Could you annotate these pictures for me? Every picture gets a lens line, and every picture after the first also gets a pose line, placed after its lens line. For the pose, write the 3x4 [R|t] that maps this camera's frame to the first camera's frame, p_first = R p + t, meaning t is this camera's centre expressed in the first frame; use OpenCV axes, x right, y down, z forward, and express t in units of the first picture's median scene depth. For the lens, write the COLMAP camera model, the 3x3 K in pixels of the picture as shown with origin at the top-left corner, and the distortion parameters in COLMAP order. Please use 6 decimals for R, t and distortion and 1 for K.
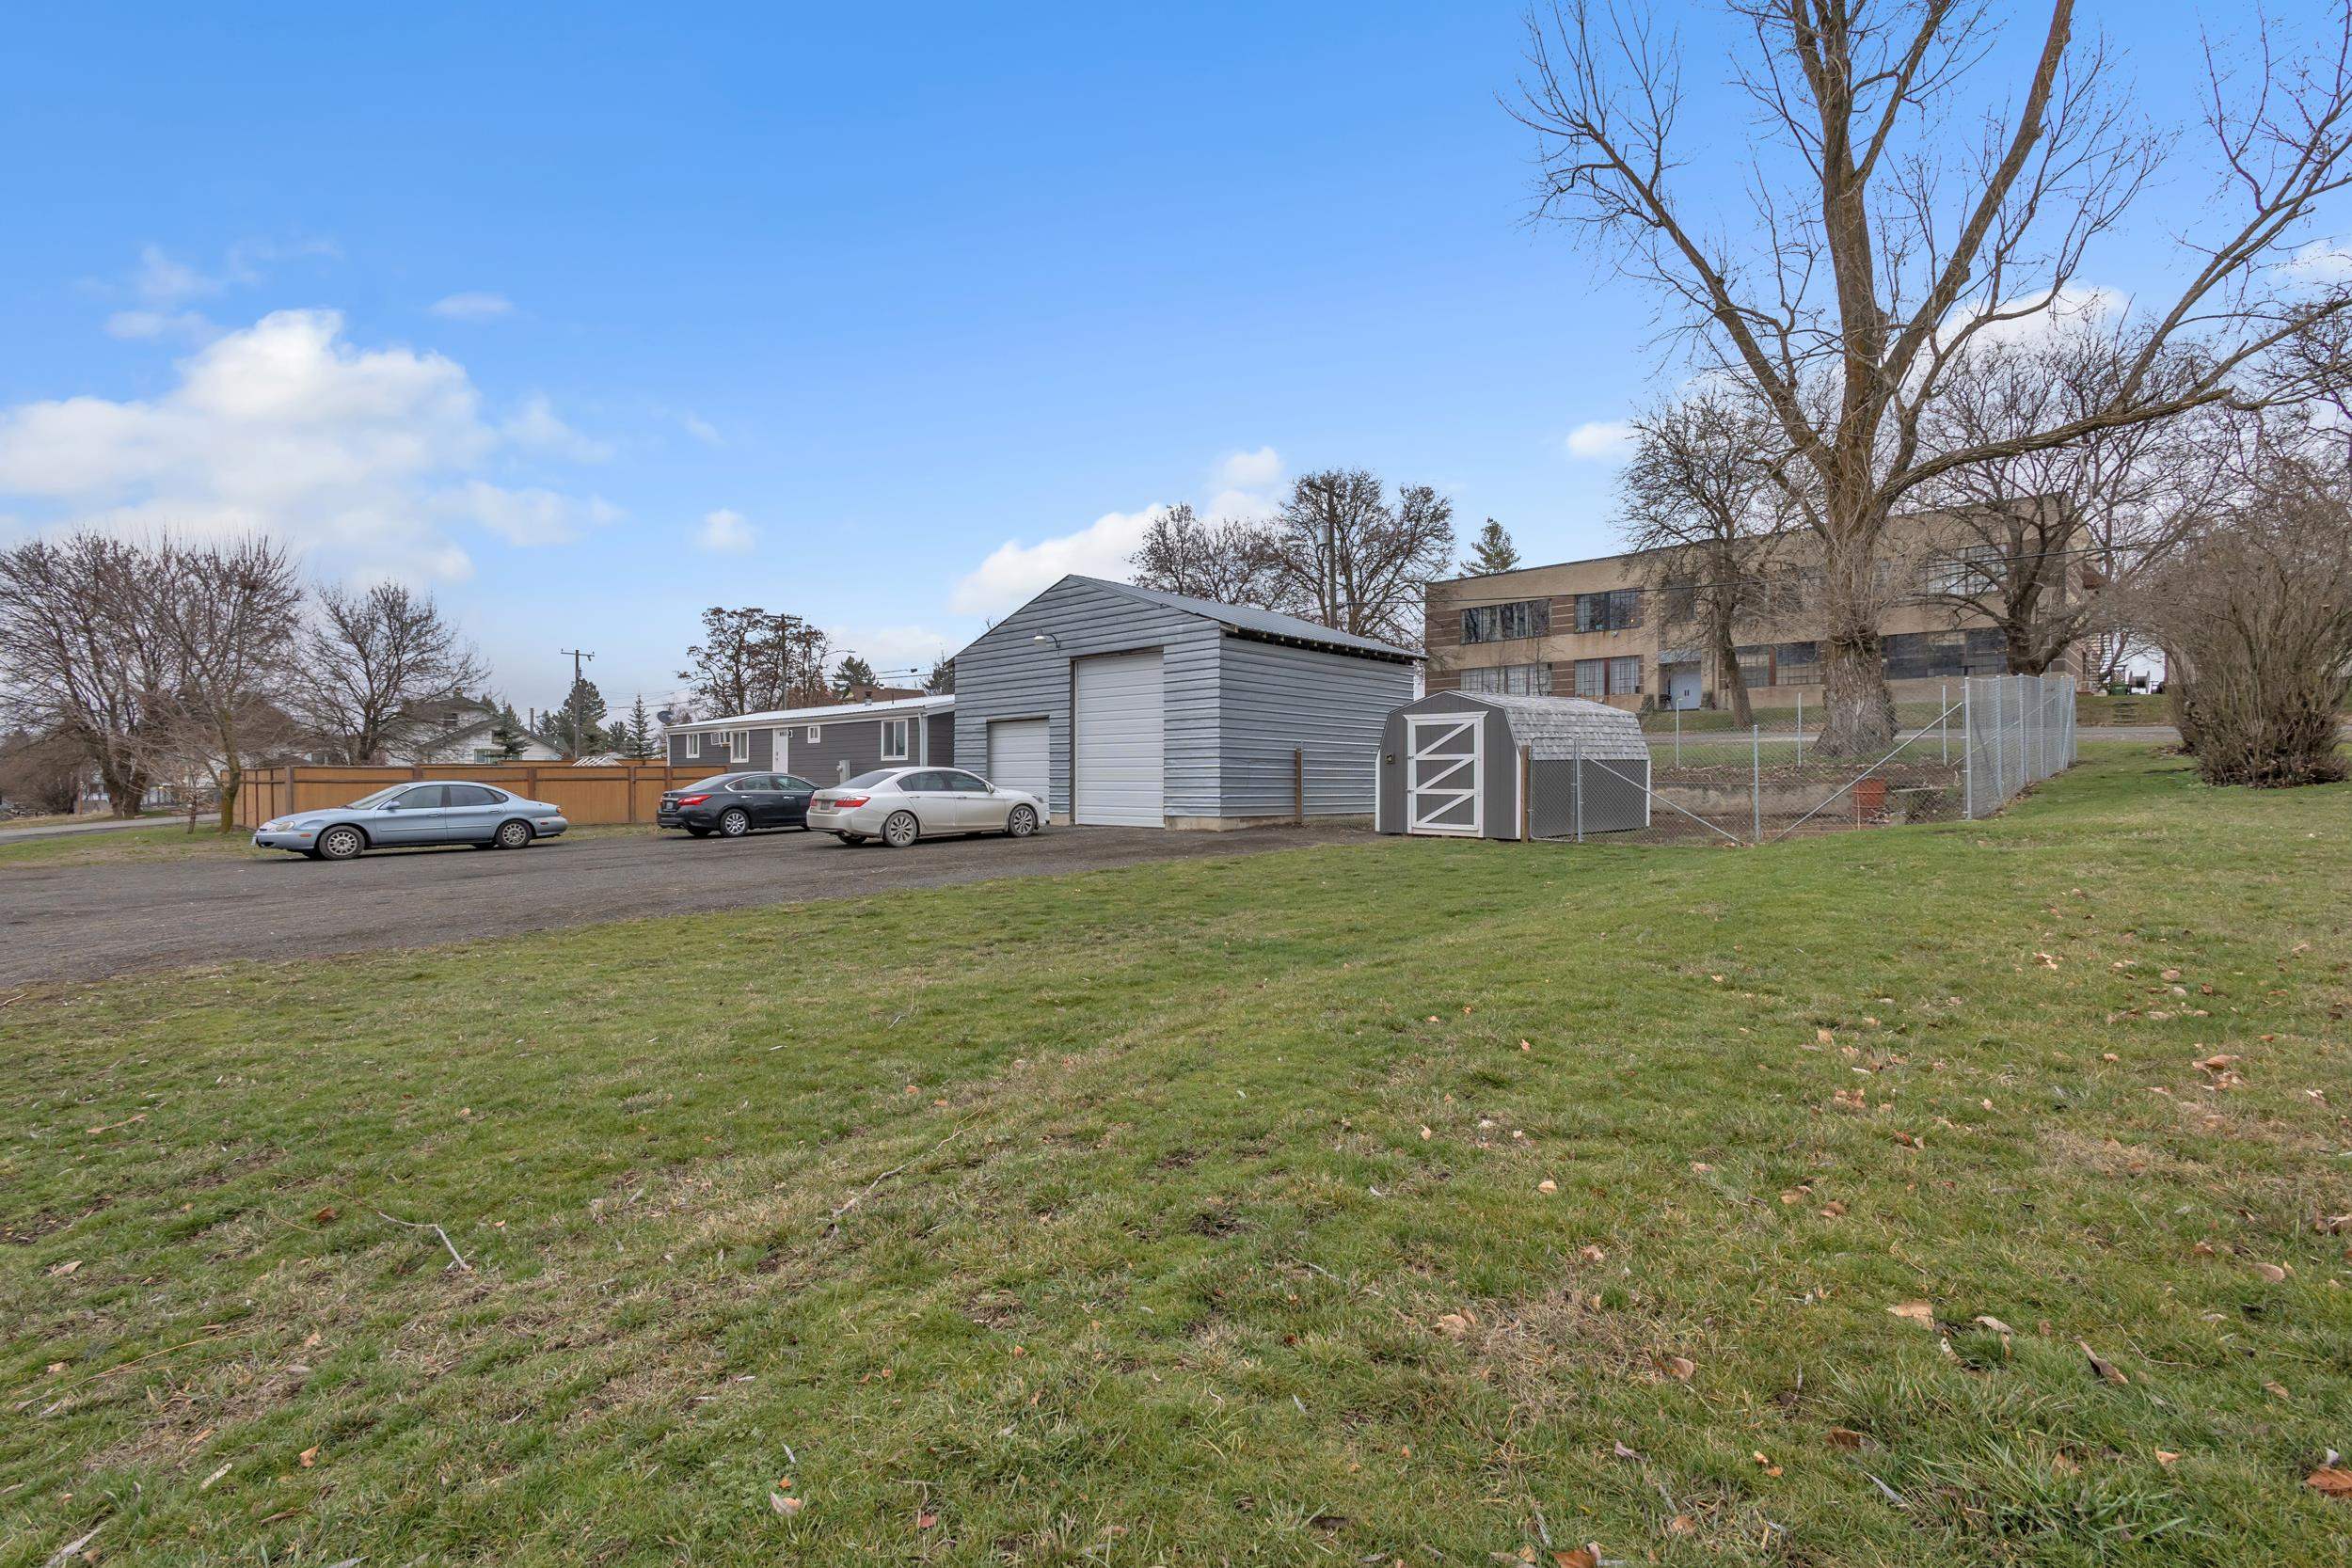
lens RADIAL K [[1048.2, 0, 1176.0], [0, 1048.2, 784.0], [0, 0, 1]] dist [0.006788, -0.001137]
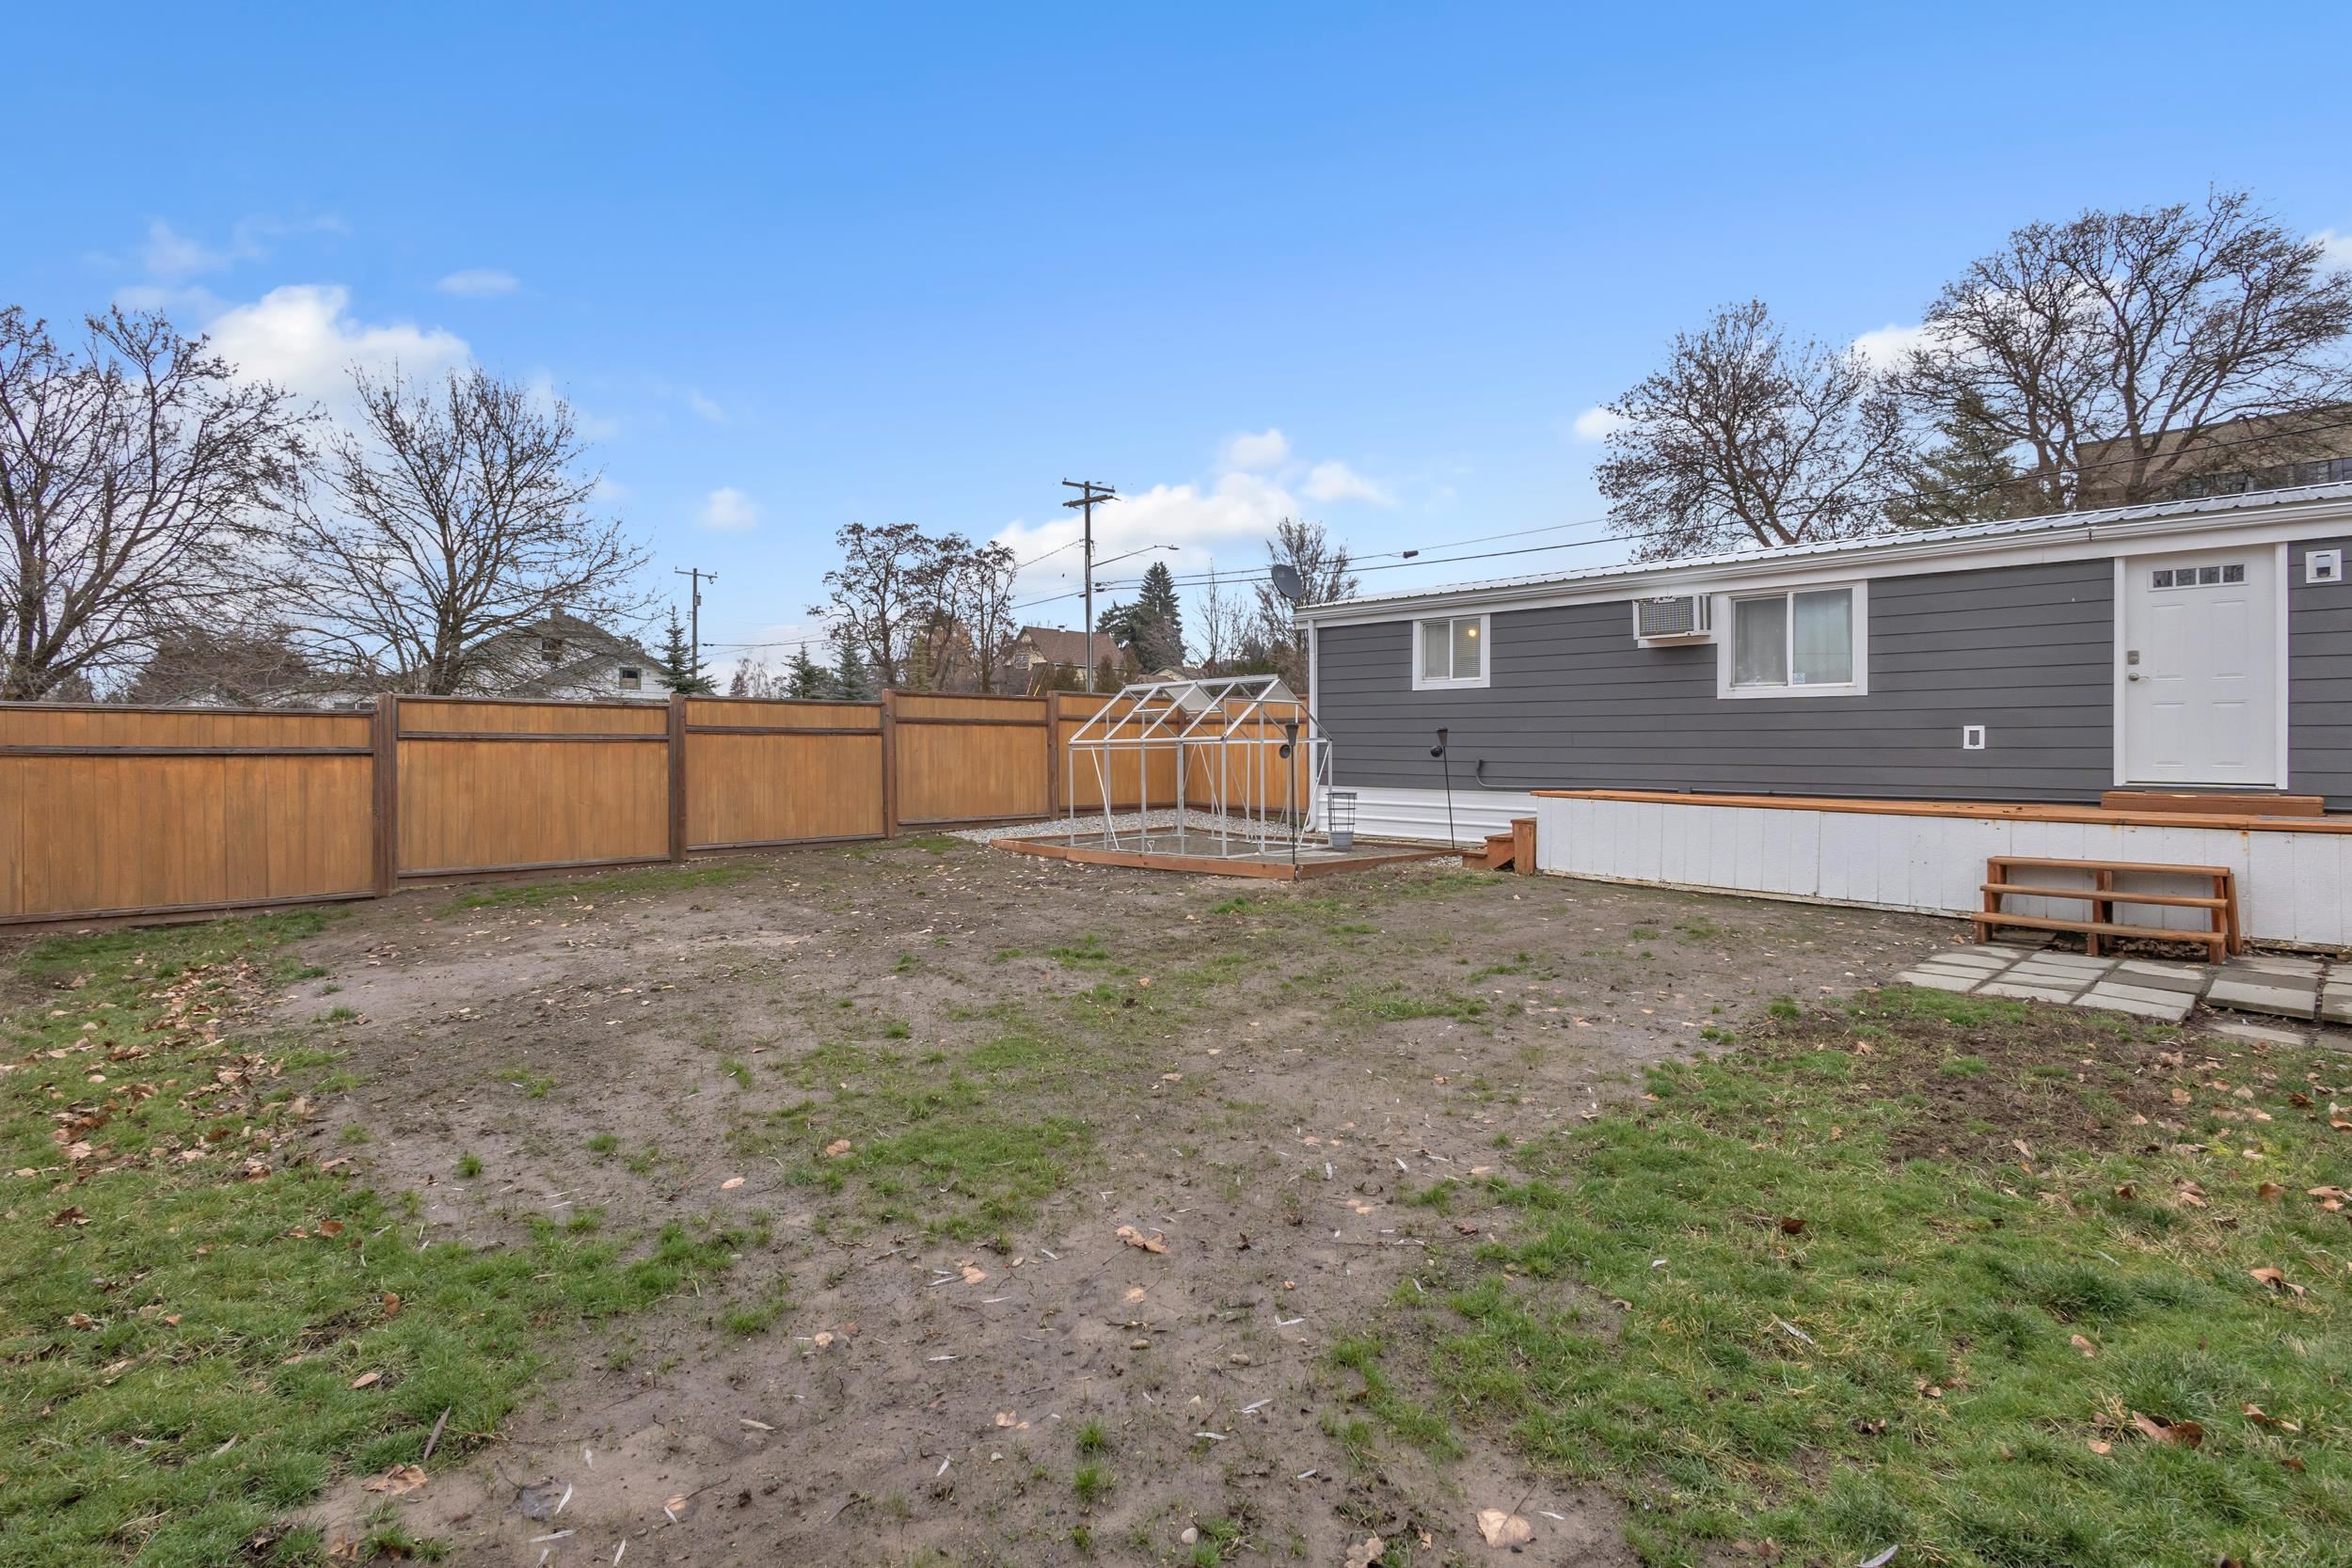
lens RADIAL K [[1062.4, 0, 1177.9], [0, 1062.4, 740.0], [0, 0, 1]] dist [-0.000152, -0.000014]
pose [[0.999831, 0.008102, -0.016532, -0.411303], [-0.008325, 0.999874, -0.013513, -0.002179], [0.016420, 0.013648, 0.999772, 0.500066]]
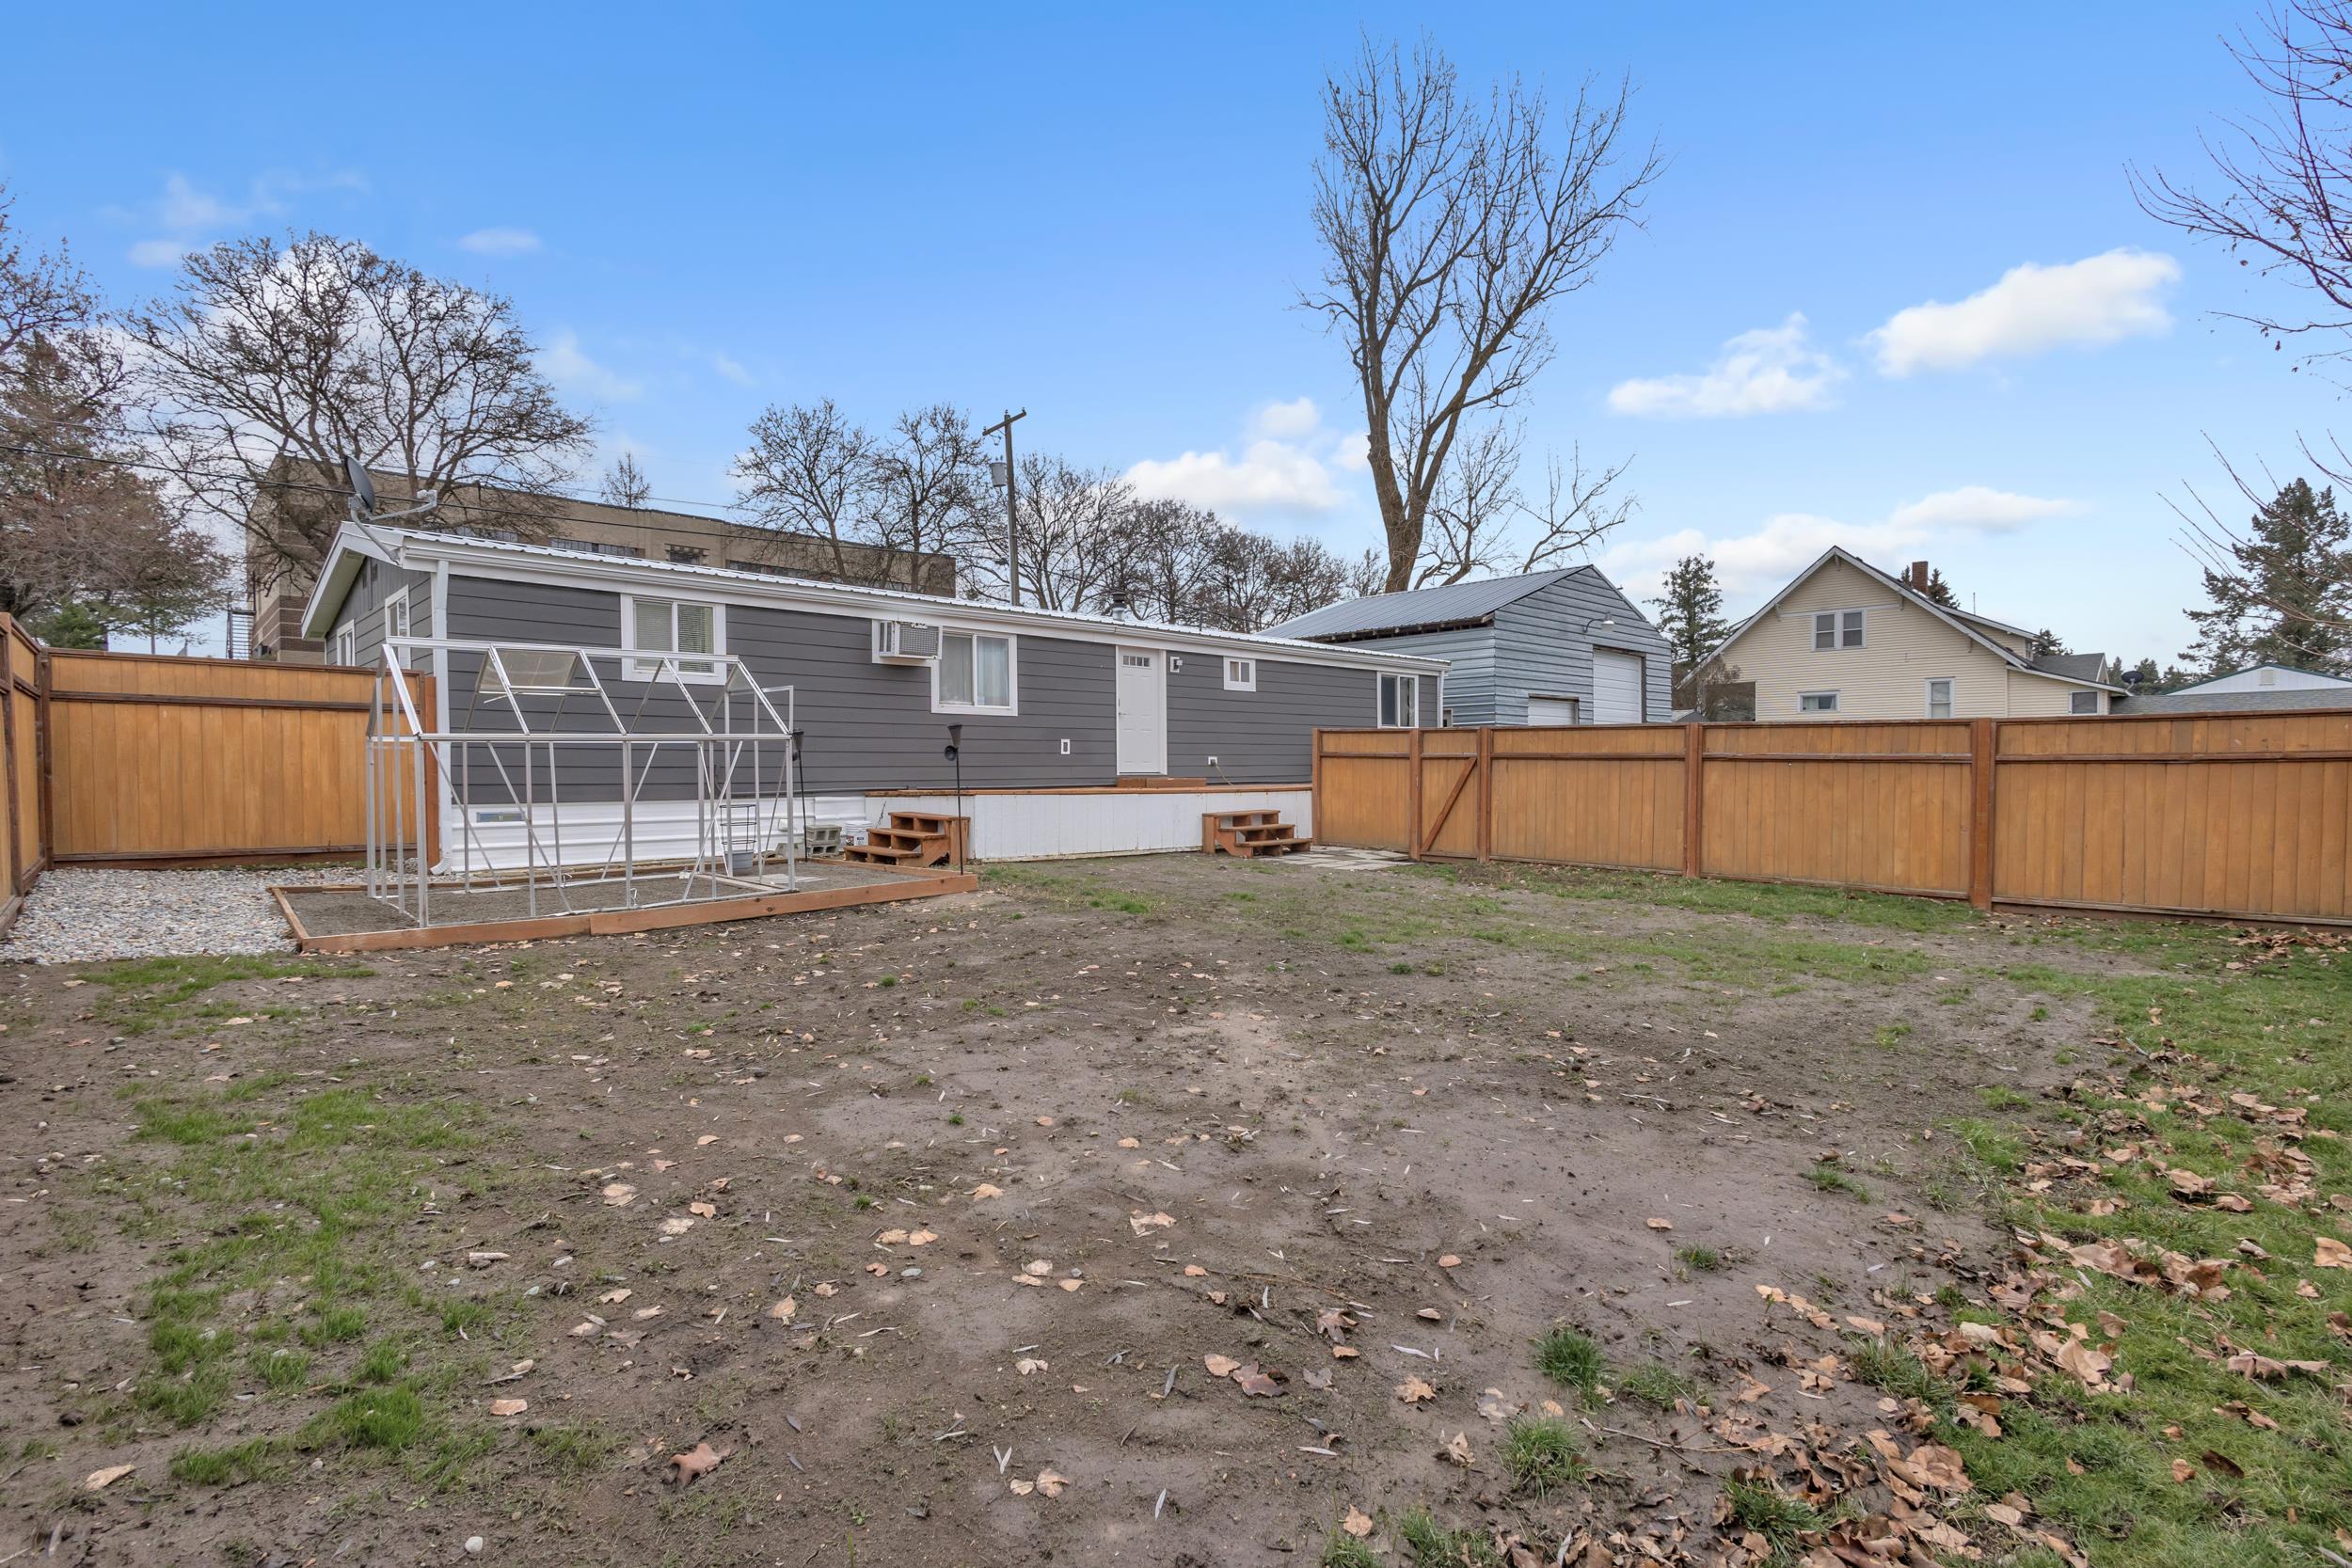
lens RADIAL K [[1048.2, 0, 1176.0], [0, 1048.2, 784.0], [0, 0, 1]] dist [0.006788, -0.001137]
pose [[0.076062, -0.018302, 0.996935, -0.562669], [0.004147, 0.999829, 0.018039, -0.001101], [-0.997094, 0.002762, 0.076125, 0.637871]]
